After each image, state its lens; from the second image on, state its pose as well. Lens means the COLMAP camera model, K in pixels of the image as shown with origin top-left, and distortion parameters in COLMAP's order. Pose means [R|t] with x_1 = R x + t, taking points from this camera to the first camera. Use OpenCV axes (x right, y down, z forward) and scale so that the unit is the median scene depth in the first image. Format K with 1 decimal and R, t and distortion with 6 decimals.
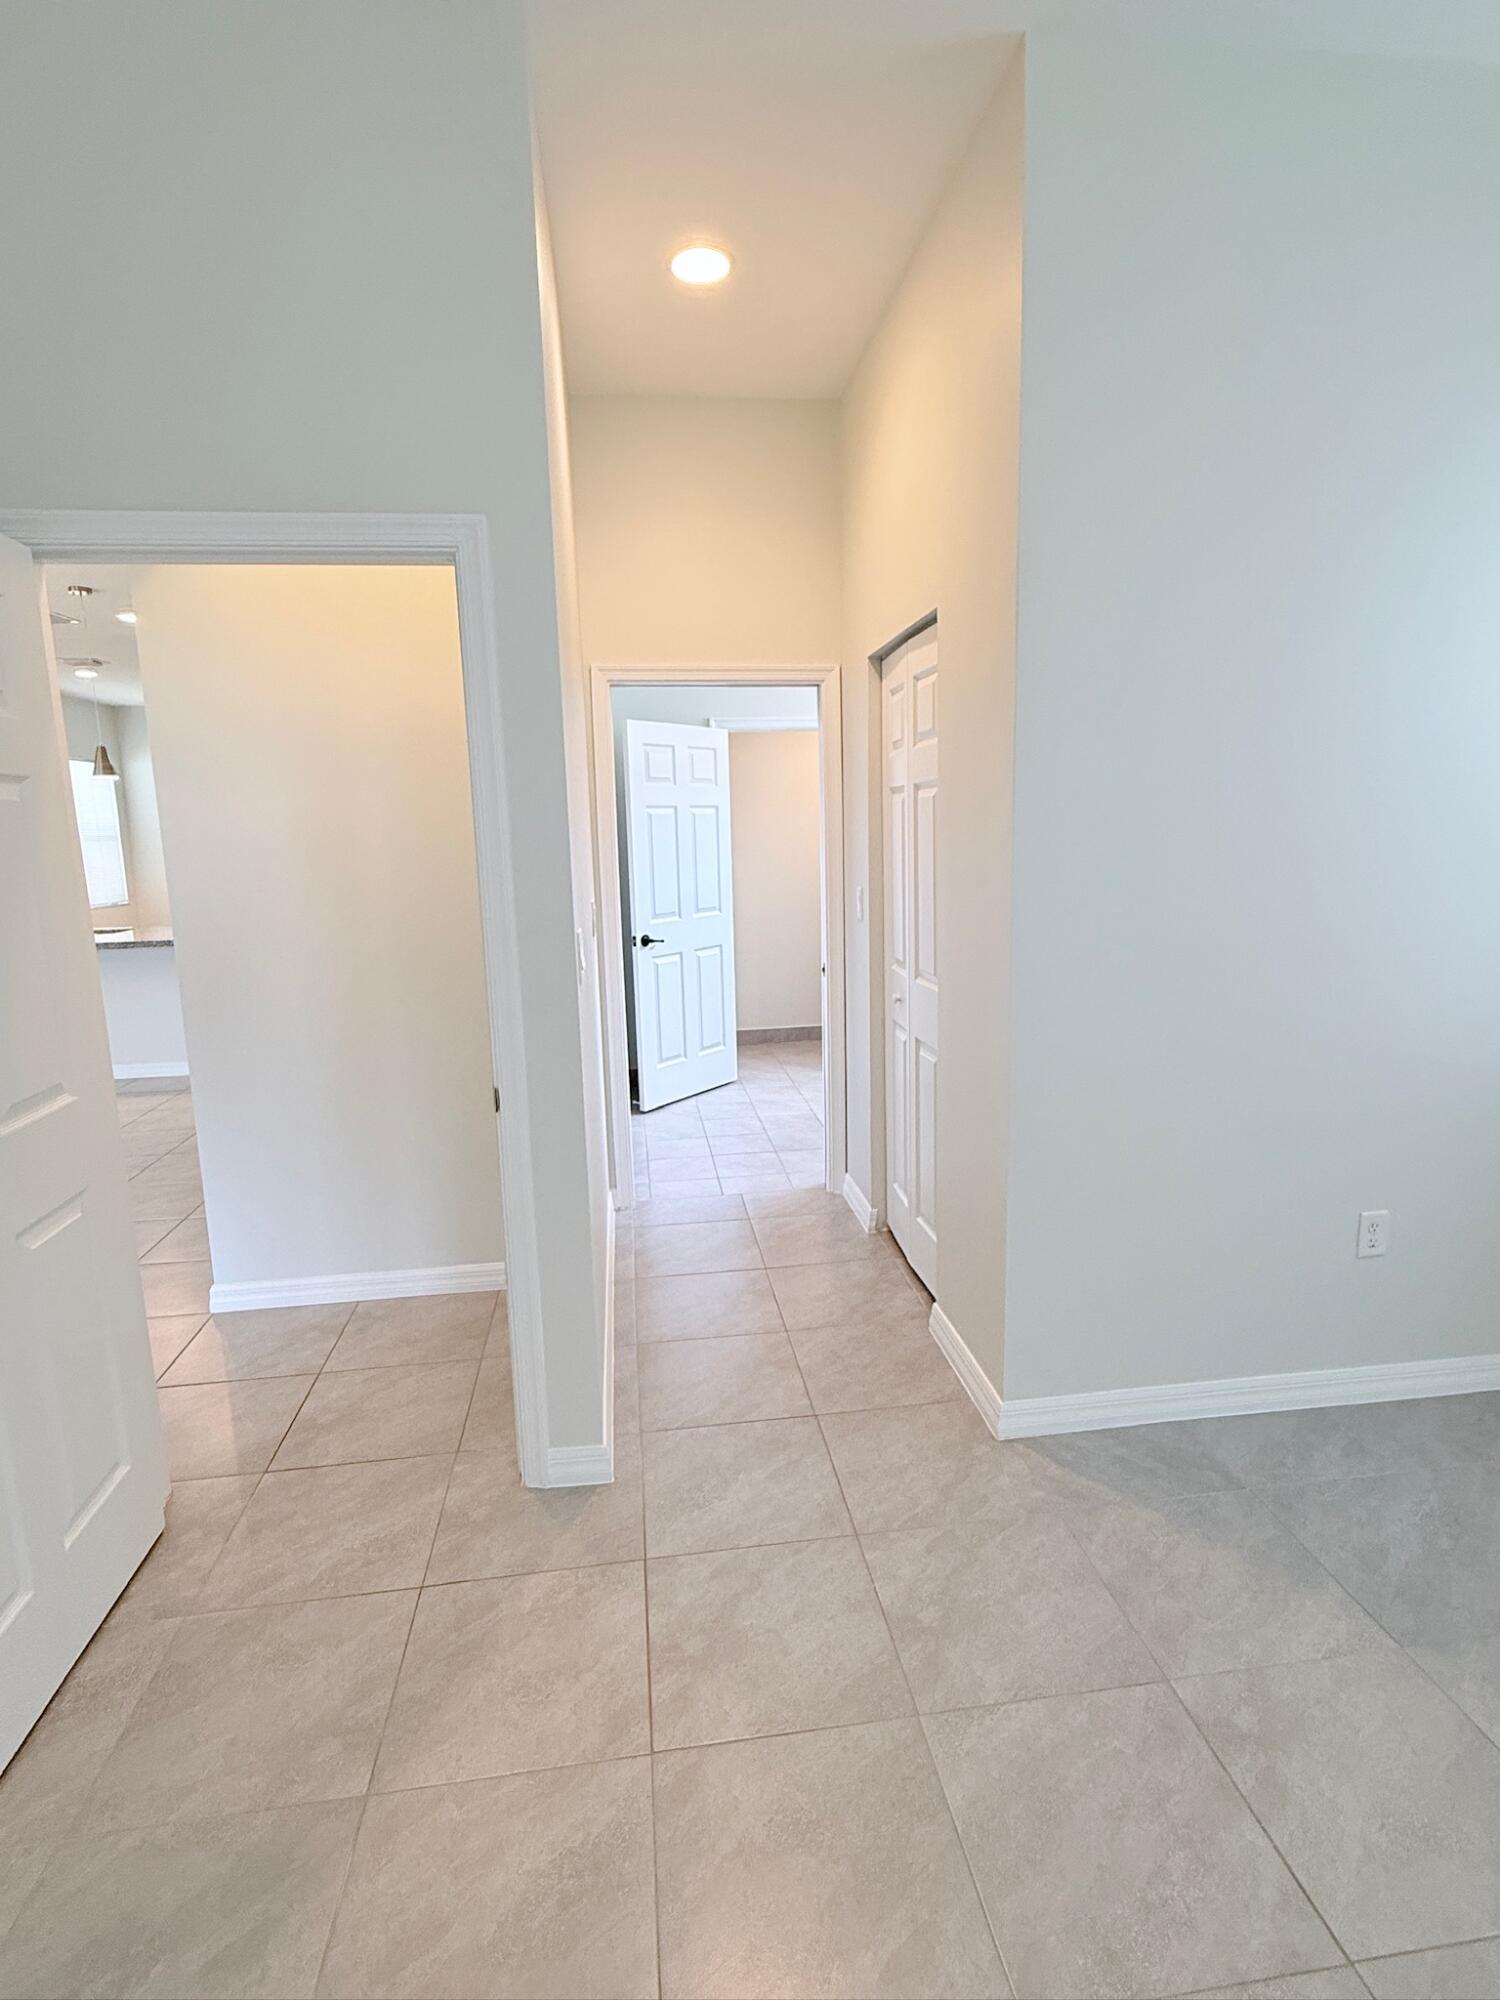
lens RADIAL K [[1000.2, 0, 750.0], [0, 1000.2, 1000.0], [0, 0, 1]] dist [0.000830, 0.000189]
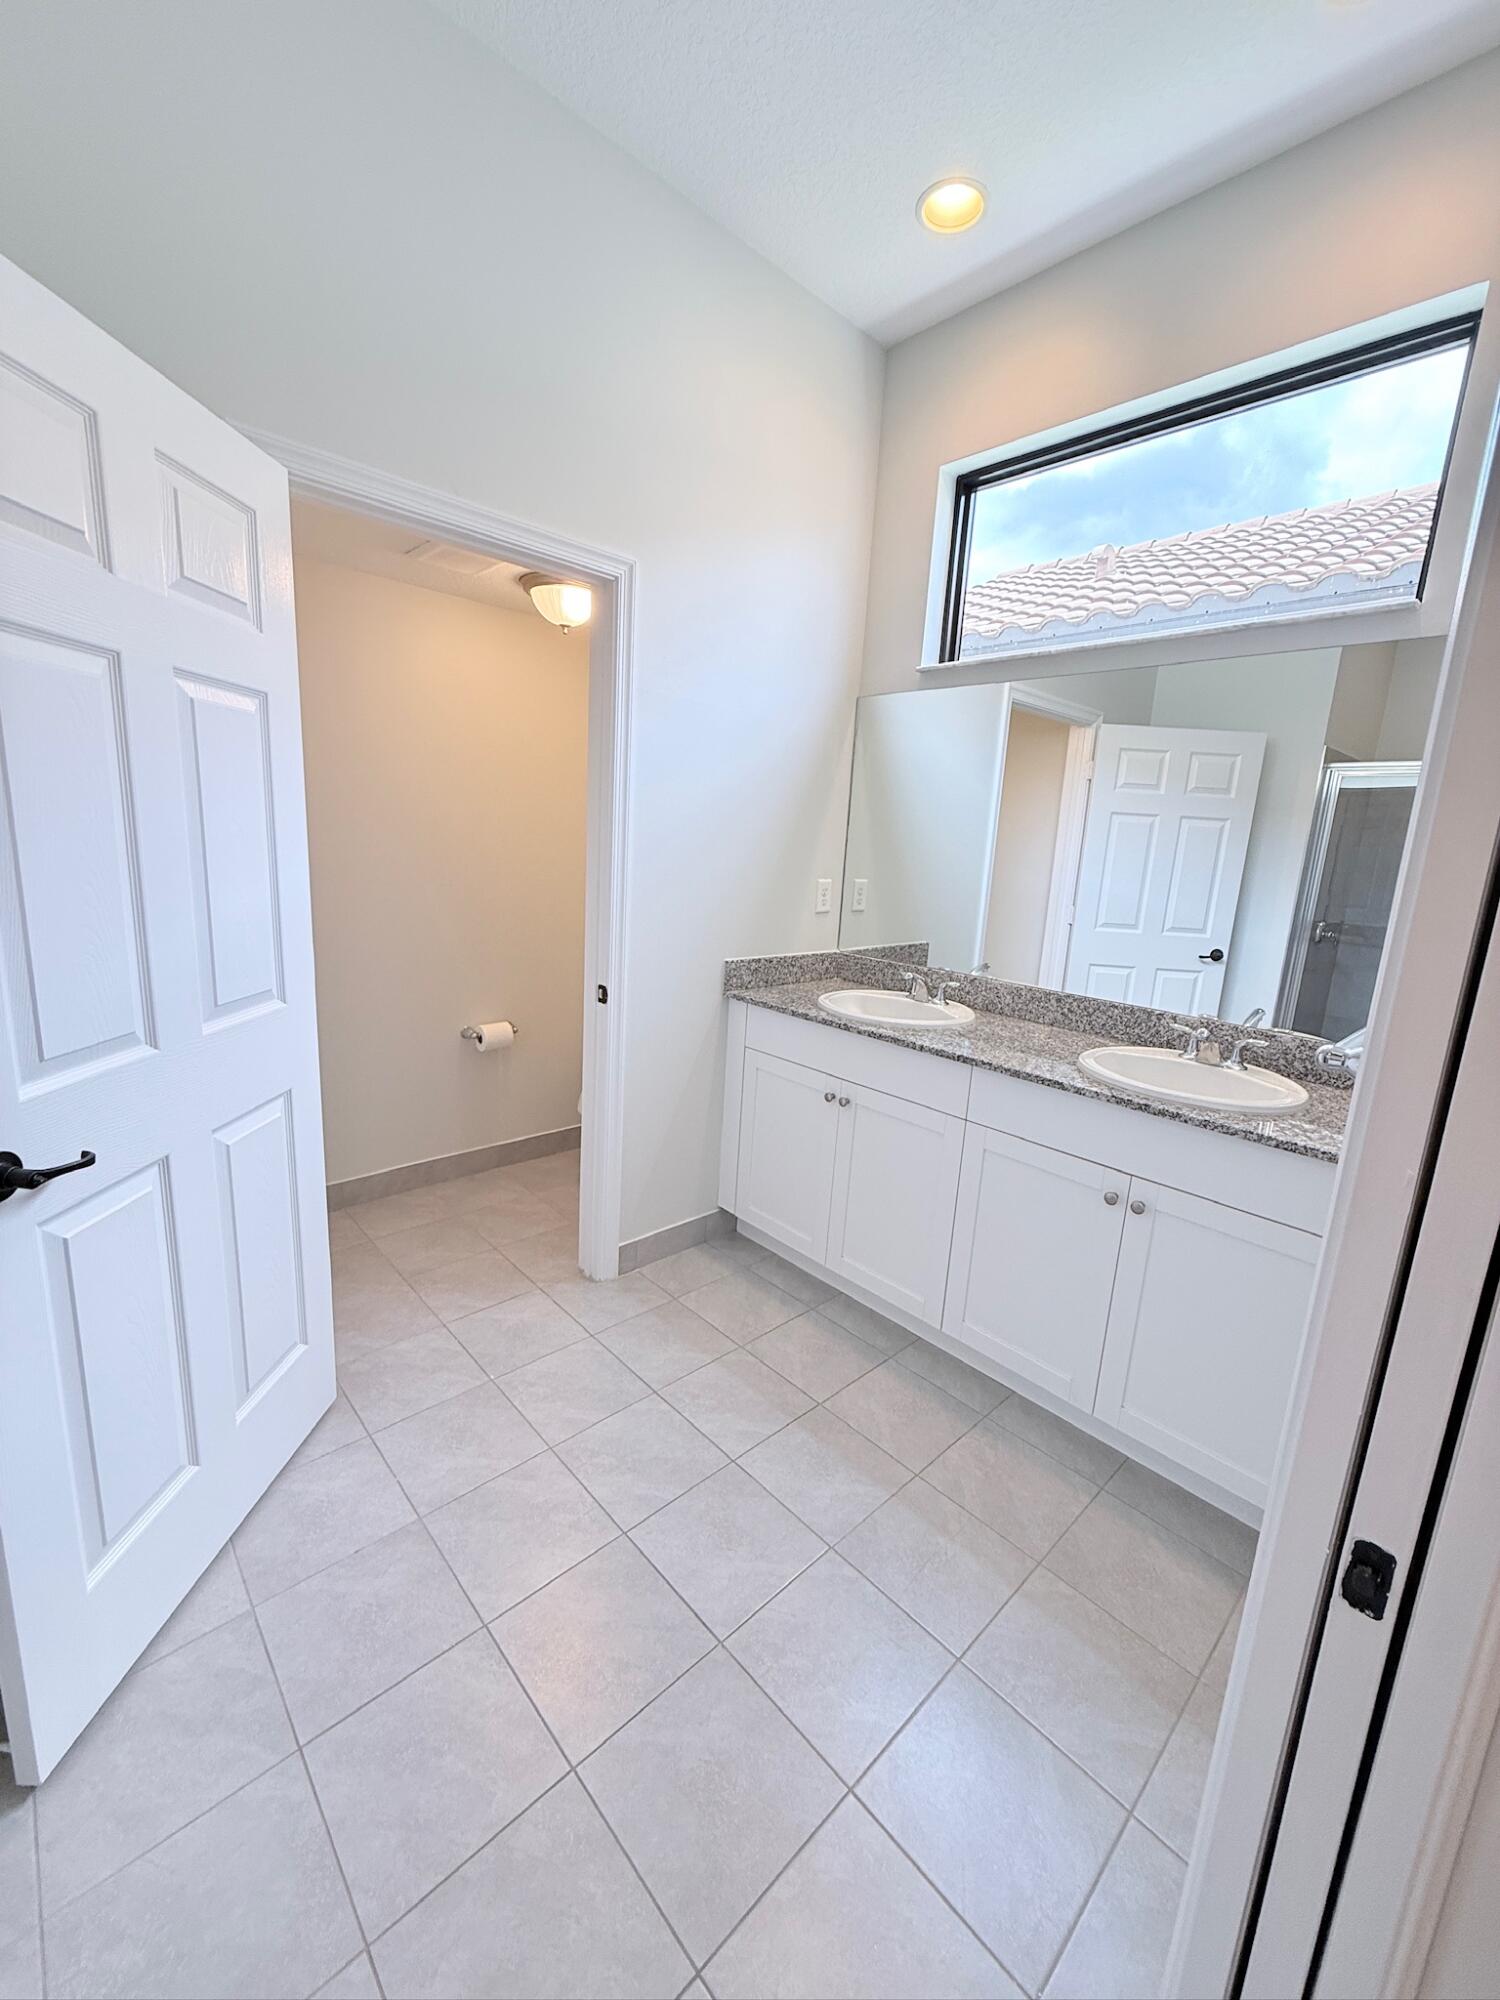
lens RADIAL K [[797.8, 0, 750.0], [0, 797.8, 1000.0], [0, 0, 1]] dist [0.002482, 0.000264]
pose [[0.807594, -0.047641, 0.587812, -0.065994], [0.020913, 0.998418, 0.052188, -0.105024], [-0.589368, -0.029854, 0.807313, 0.706980]]
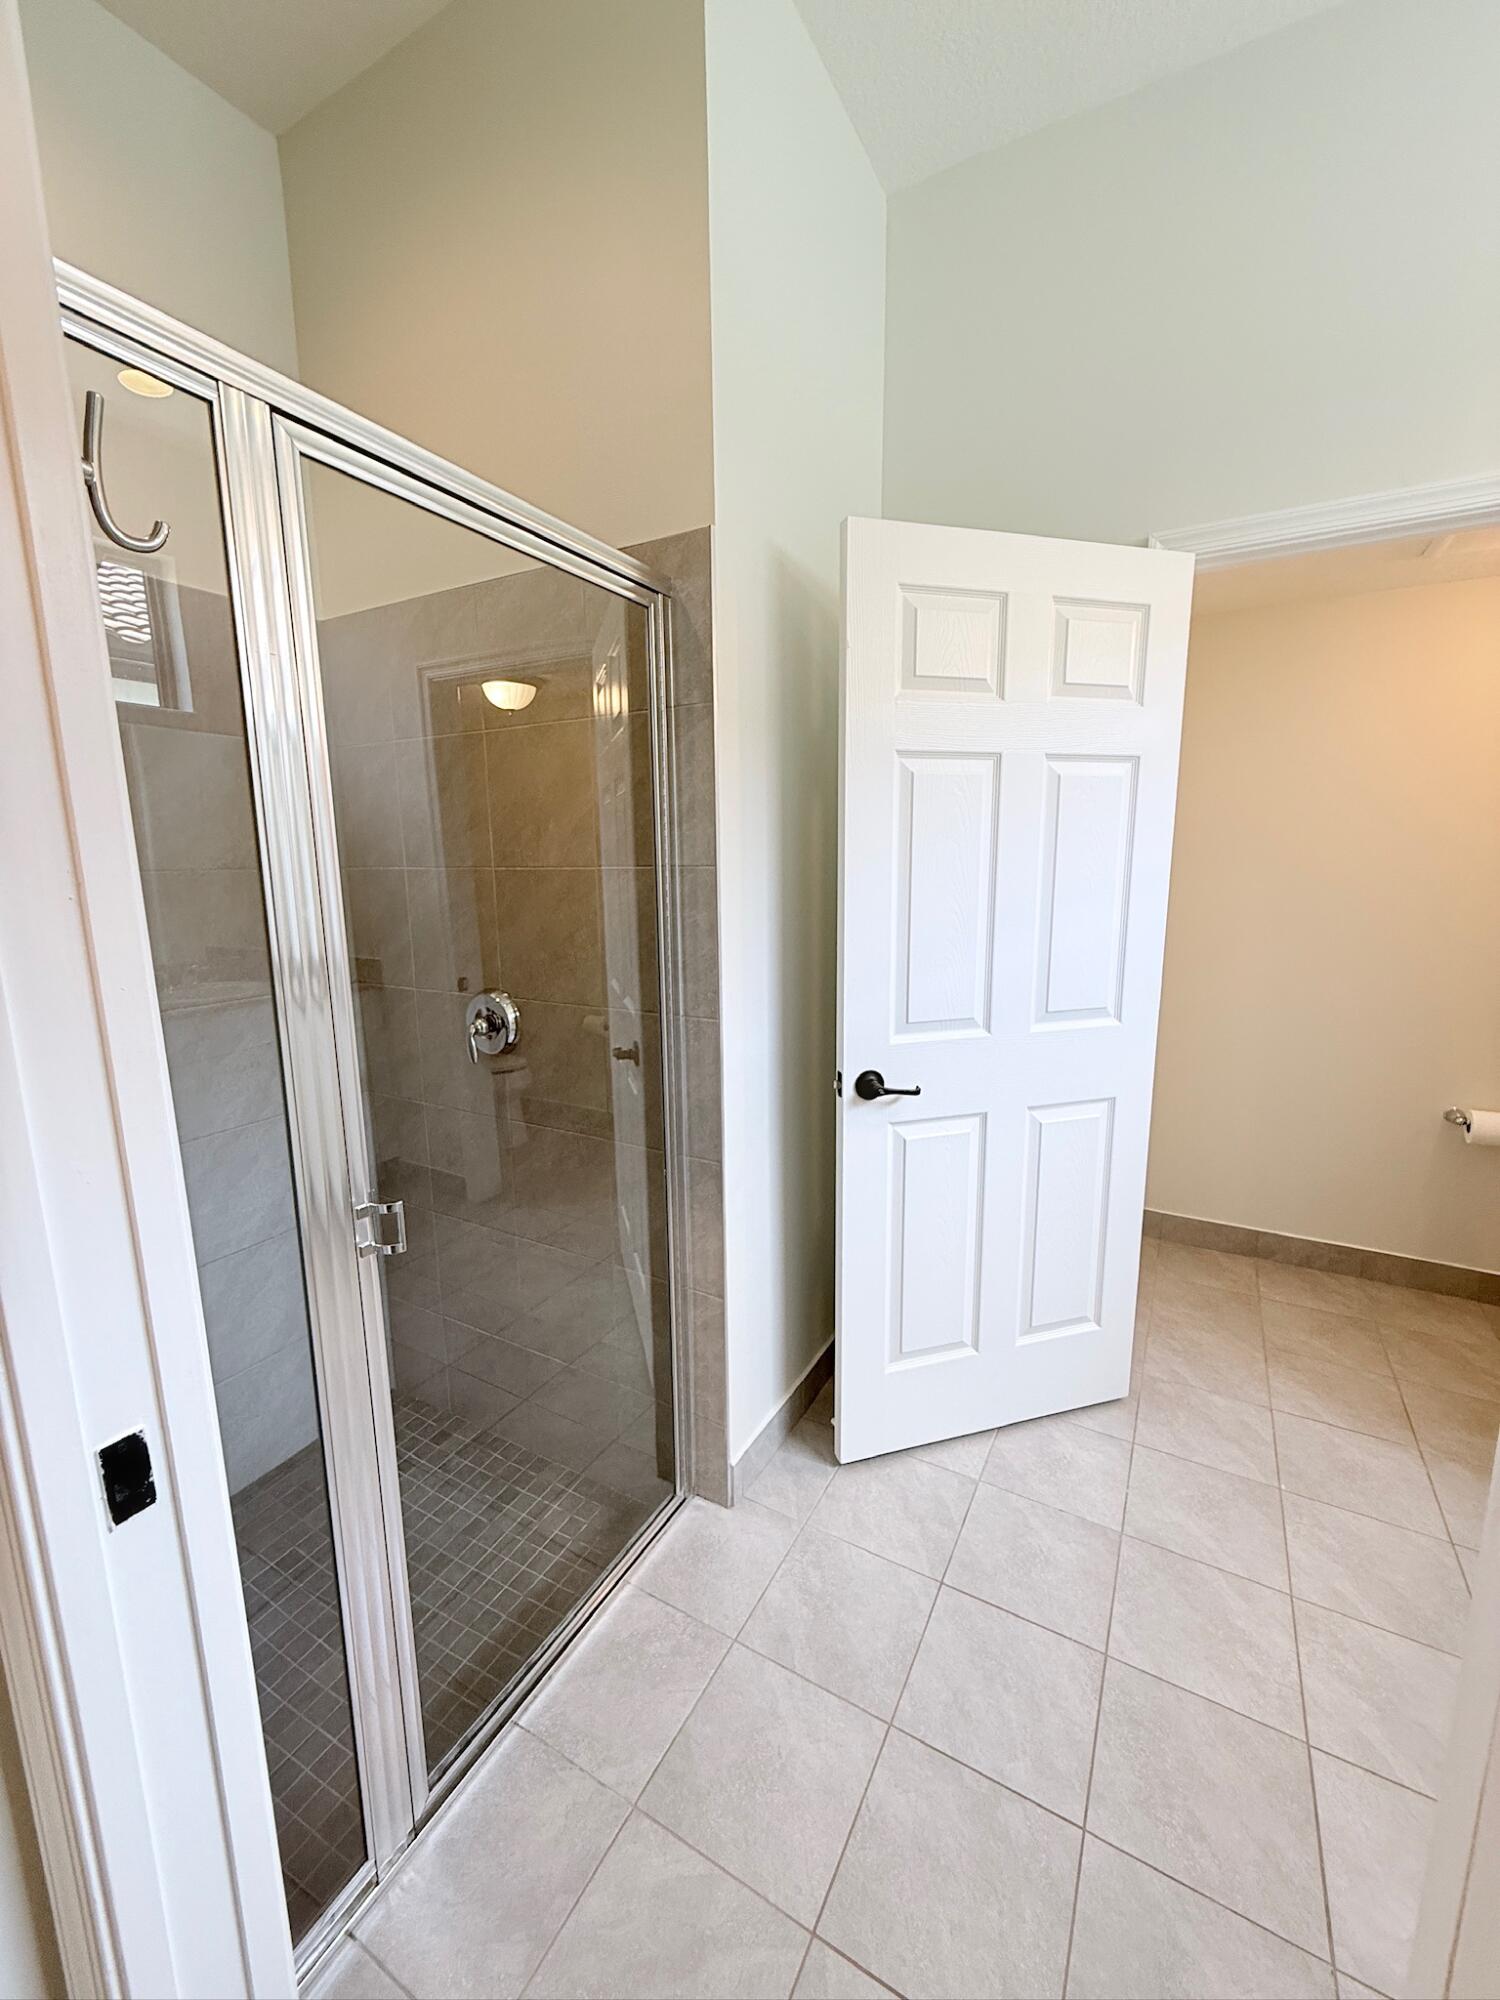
lens RADIAL K [[797.8, 0, 750.0], [0, 797.8, 1000.0], [0, 0, 1]] dist [0.002482, 0.000264]
pose [[0.800213, 0.123077, -0.586951, 0.042730], [-0.110417, 0.992219, 0.057522, -0.103337], [0.589464, 0.018780, 0.807576, 0.679423]]
